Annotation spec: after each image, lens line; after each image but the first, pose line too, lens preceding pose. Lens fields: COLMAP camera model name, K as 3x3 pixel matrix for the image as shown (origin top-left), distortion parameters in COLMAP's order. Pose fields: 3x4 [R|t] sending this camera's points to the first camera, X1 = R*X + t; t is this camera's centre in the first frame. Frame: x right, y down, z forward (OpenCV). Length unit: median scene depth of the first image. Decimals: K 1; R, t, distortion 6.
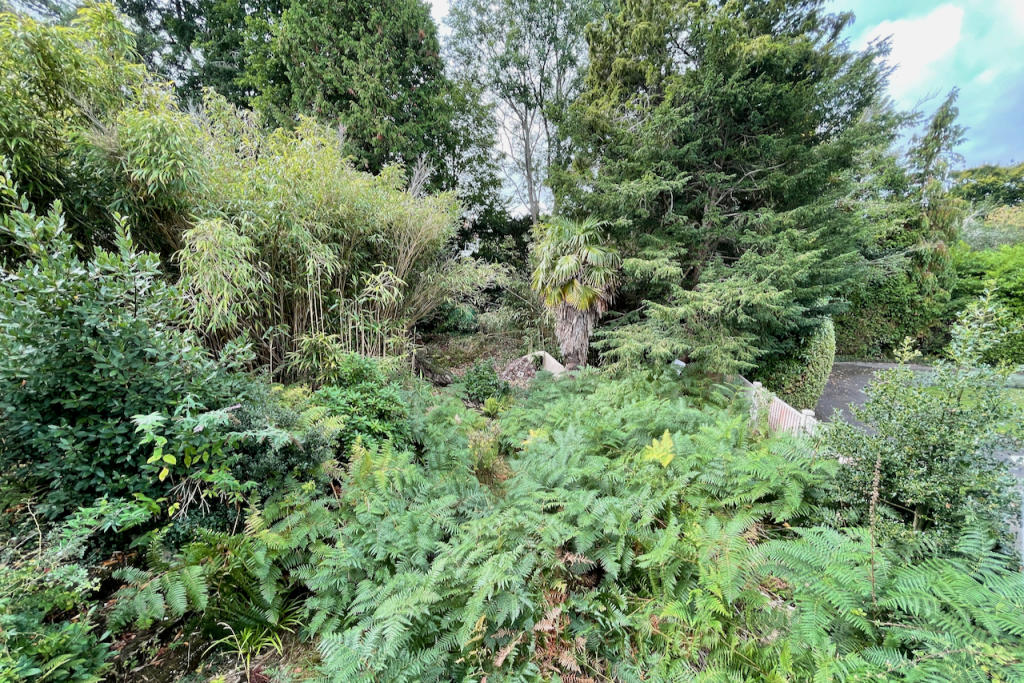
lens RADIAL K [[419.8, 0, 512.0], [0, 419.8, 341.5], [0, 0, 1]] dist [0.004133, 0.000320]
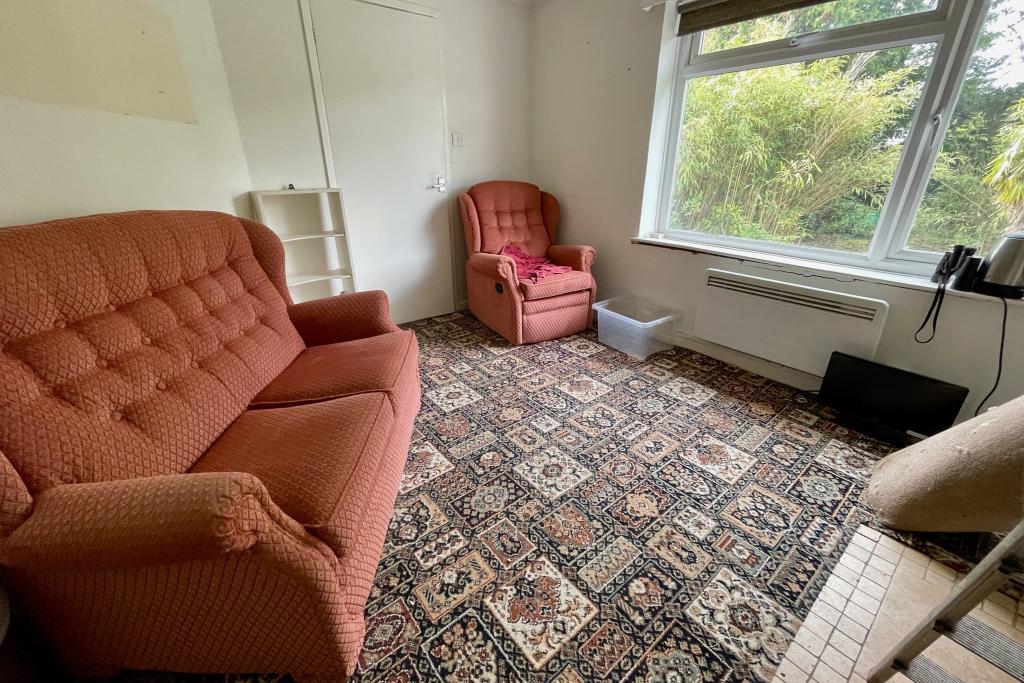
lens RADIAL K [[419.8, 0, 512.0], [0, 419.8, 341.5], [0, 0, 1]] dist [0.004133, 0.000320]
pose [[0.705399, 0.277637, -0.652173, 0.023094], [-0.119645, 0.953531, 0.276519, 0.064899], [0.698640, -0.117027, 0.705838, -0.326792]]
